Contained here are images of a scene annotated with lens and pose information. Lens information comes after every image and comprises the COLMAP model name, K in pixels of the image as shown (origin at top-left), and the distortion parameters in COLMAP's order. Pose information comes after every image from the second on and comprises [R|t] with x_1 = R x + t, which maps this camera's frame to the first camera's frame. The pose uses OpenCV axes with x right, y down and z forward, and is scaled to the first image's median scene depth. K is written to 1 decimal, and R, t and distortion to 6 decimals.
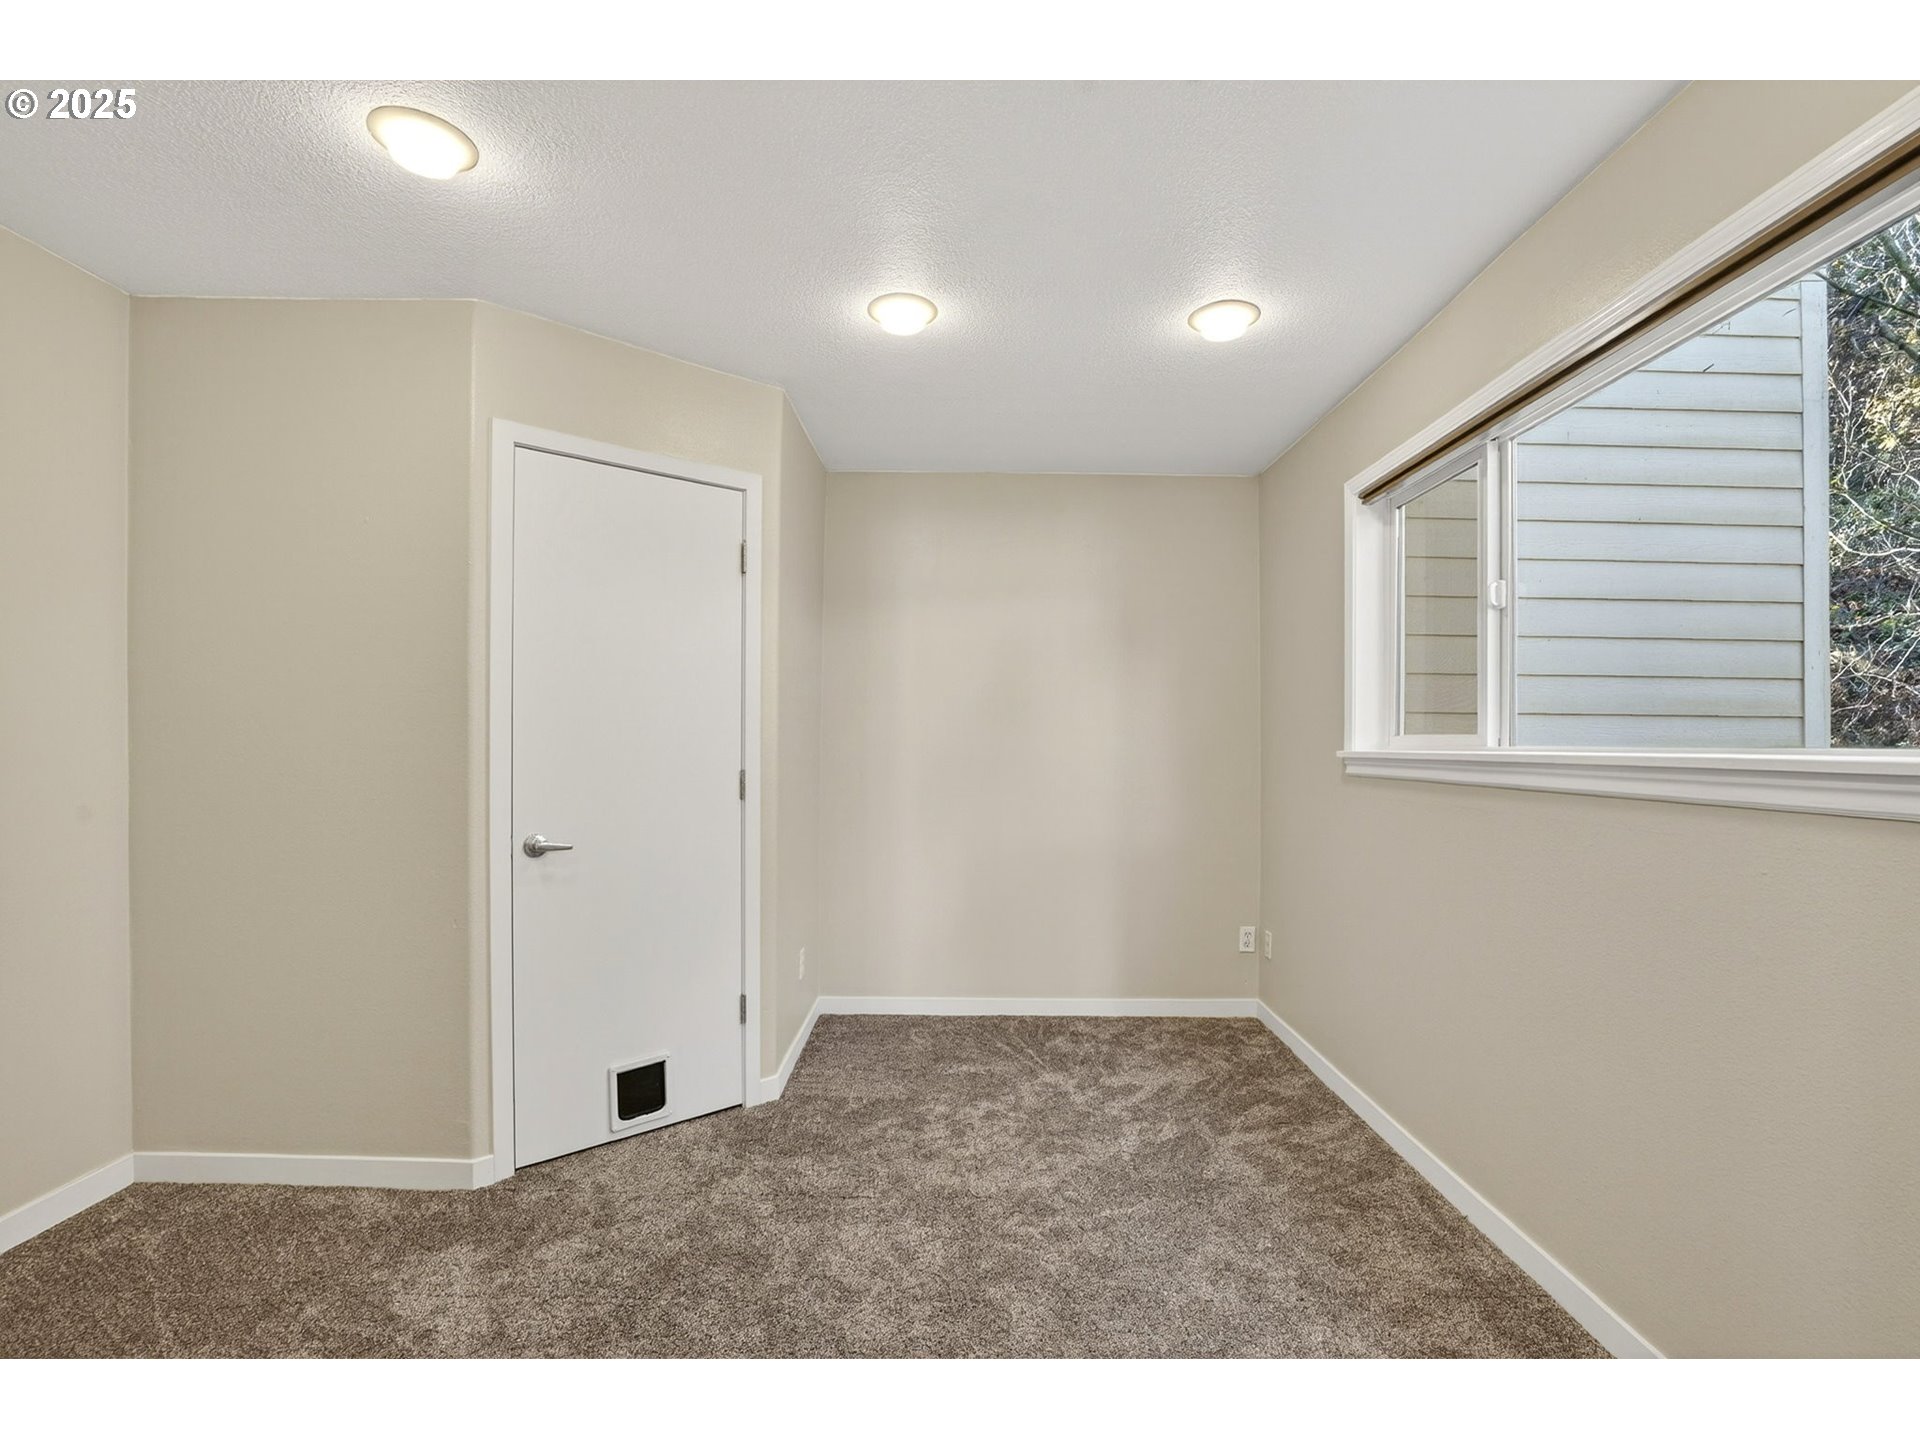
lens RADIAL K [[879.5, 0, 942.7], [0, 879.5, 747.2], [0, 0, 1]] dist [-0.048204, 0.000753]
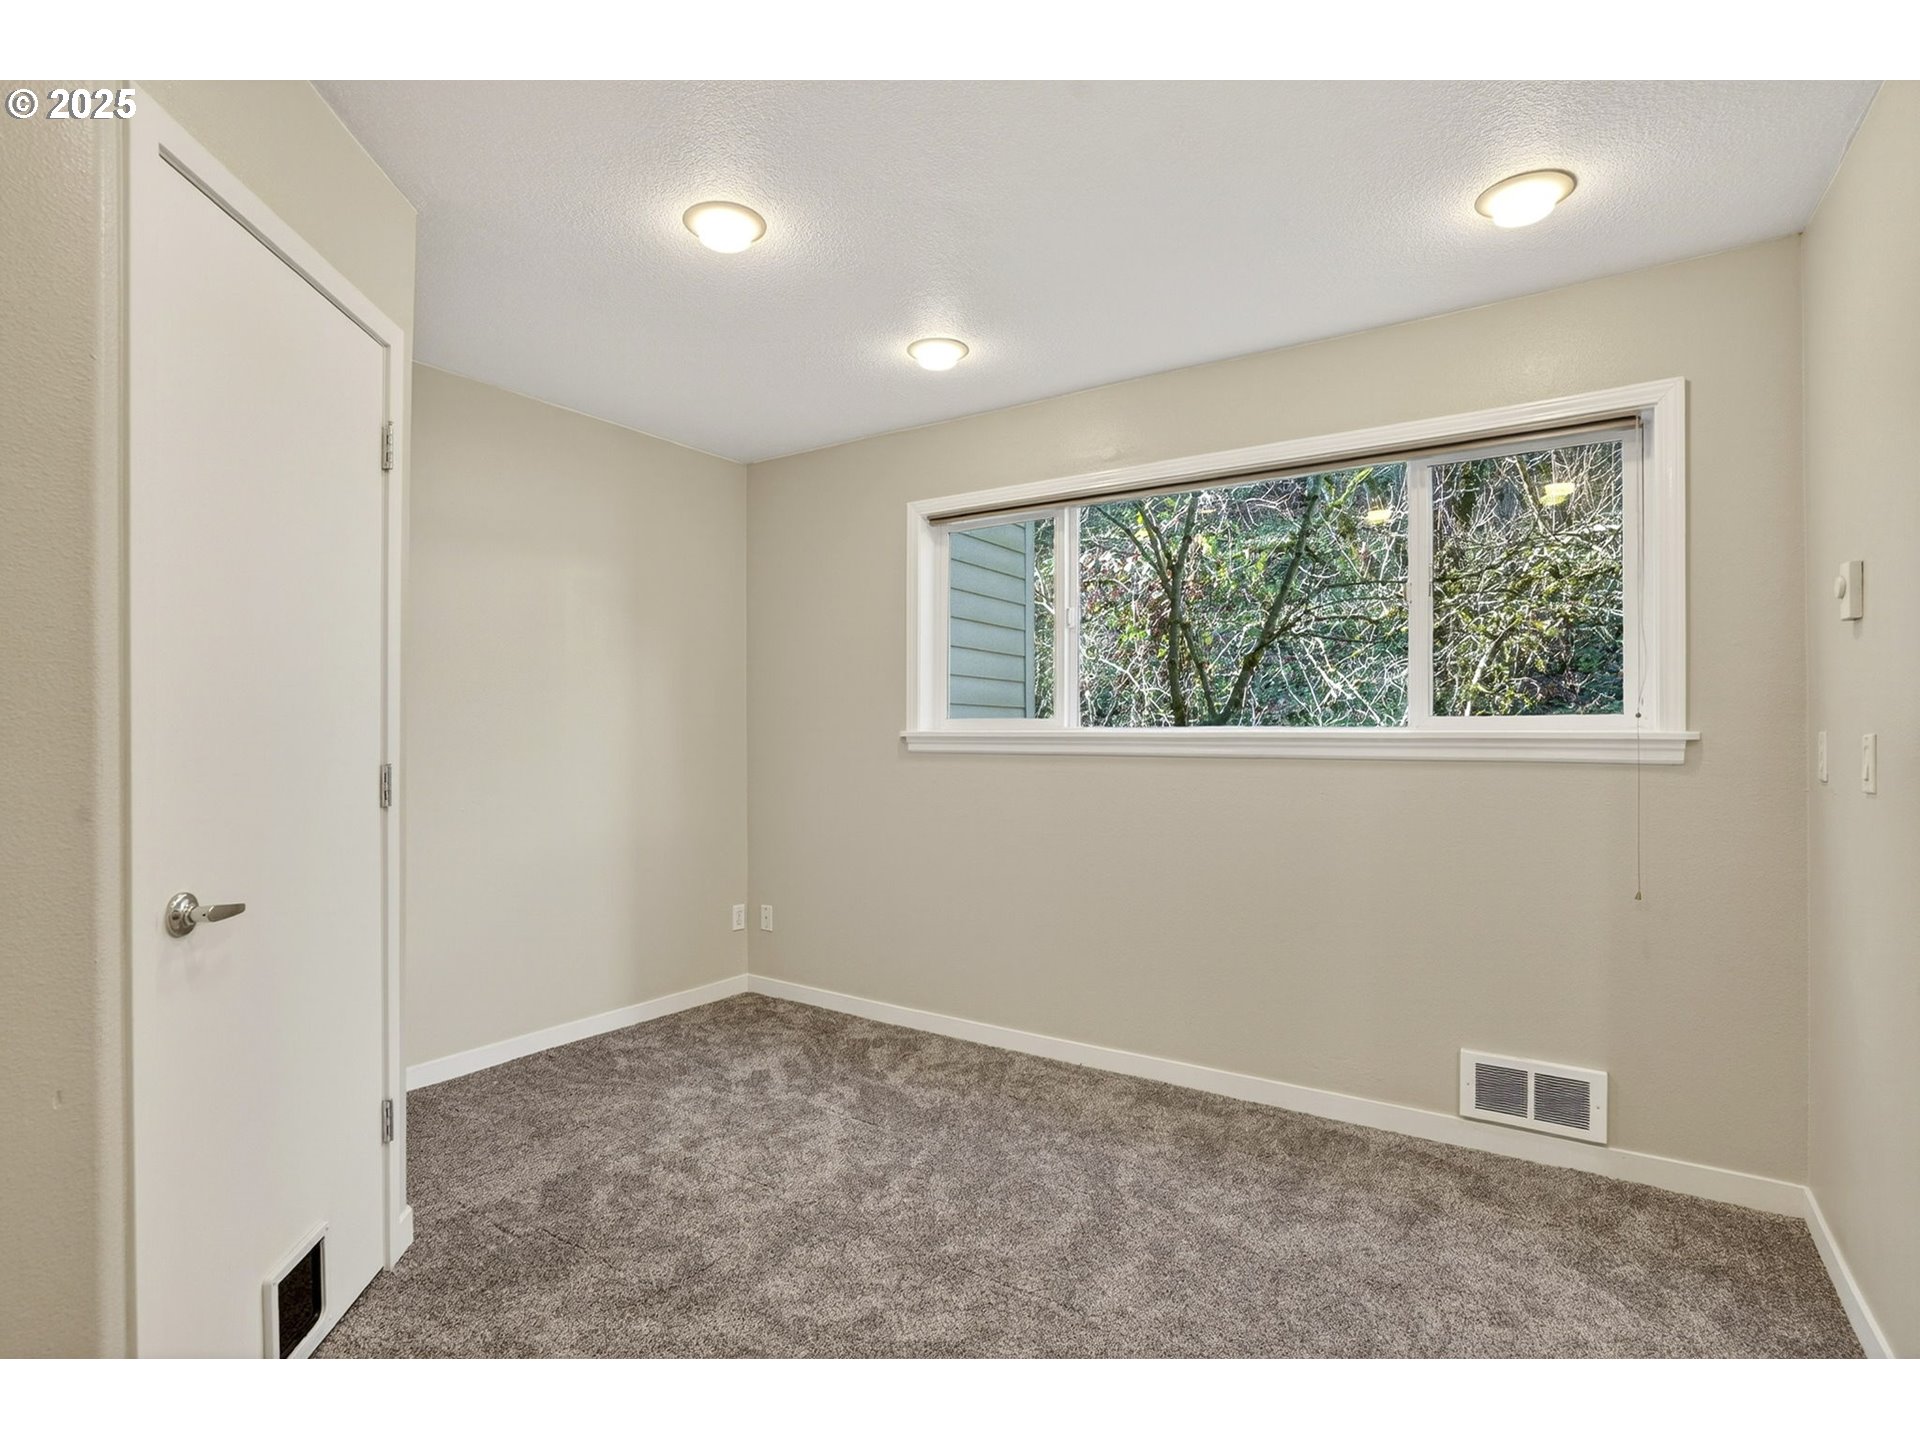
lens RADIAL K [[952.0, 0, 938.0], [0, 952.0, 732.1], [0, 0, 1]] dist [-0.060263, 0.029287]
pose [[0.547540, -0.005346, 0.836762, -0.574911], [0.006282, 0.999978, 0.002278, 0.002651], [-0.836756, 0.004009, 0.547561, 0.250659]]
